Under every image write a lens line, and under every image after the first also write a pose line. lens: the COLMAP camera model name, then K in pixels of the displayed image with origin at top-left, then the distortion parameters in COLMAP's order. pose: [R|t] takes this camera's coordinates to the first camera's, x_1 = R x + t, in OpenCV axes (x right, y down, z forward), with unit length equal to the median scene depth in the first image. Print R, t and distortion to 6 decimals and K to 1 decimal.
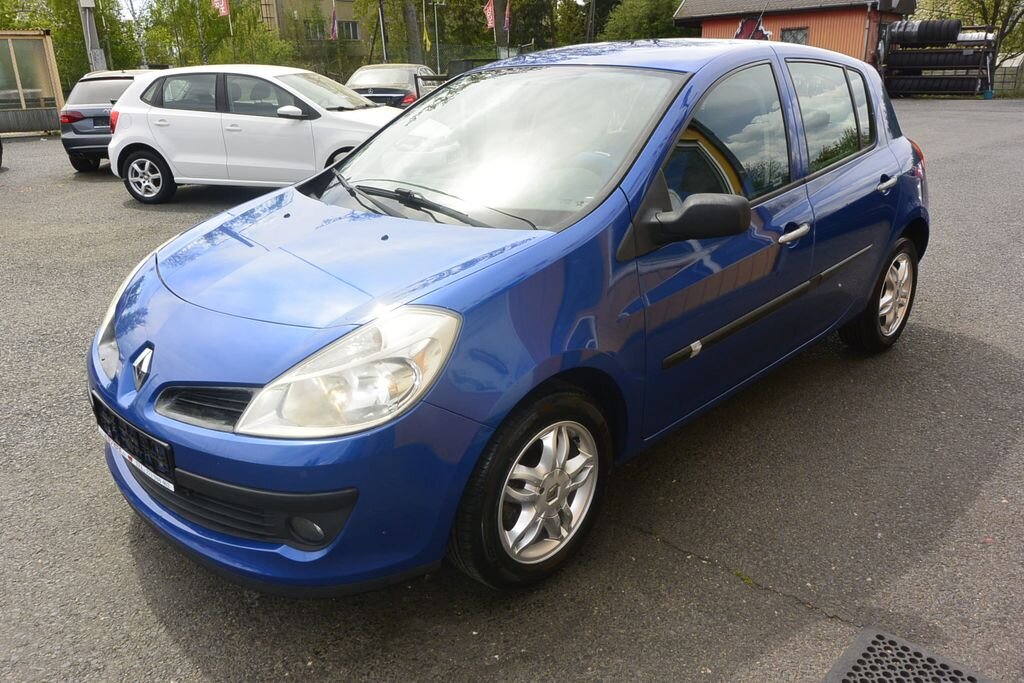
lens RADIAL K [[780.6, 0, 505.3], [0, 780.6, 341.3], [0, 0, 1]] dist [-0.004005, 0.007137]
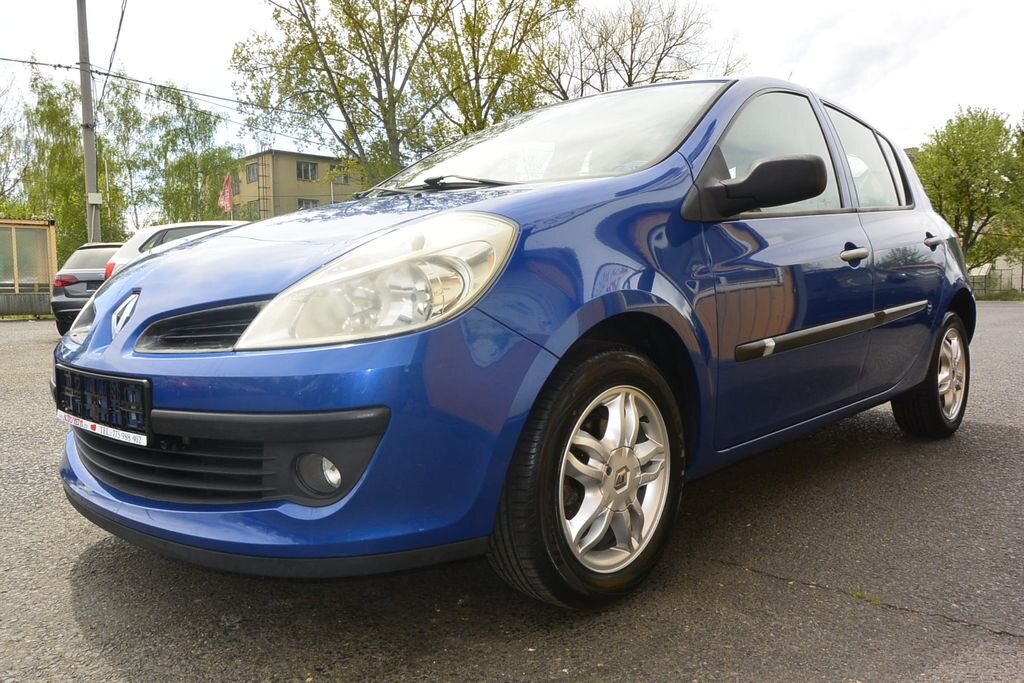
lens RADIAL K [[792.0, 0, 505.6], [0, 792.0, 340.1], [0, 0, 1]] dist [0.036289, -0.050841]
pose [[0.999857, 0.001061, 0.016867, -0.071835], [0.003387, 0.965205, -0.261471, 0.269209], [-0.016557, 0.261491, 0.965064, 0.177947]]
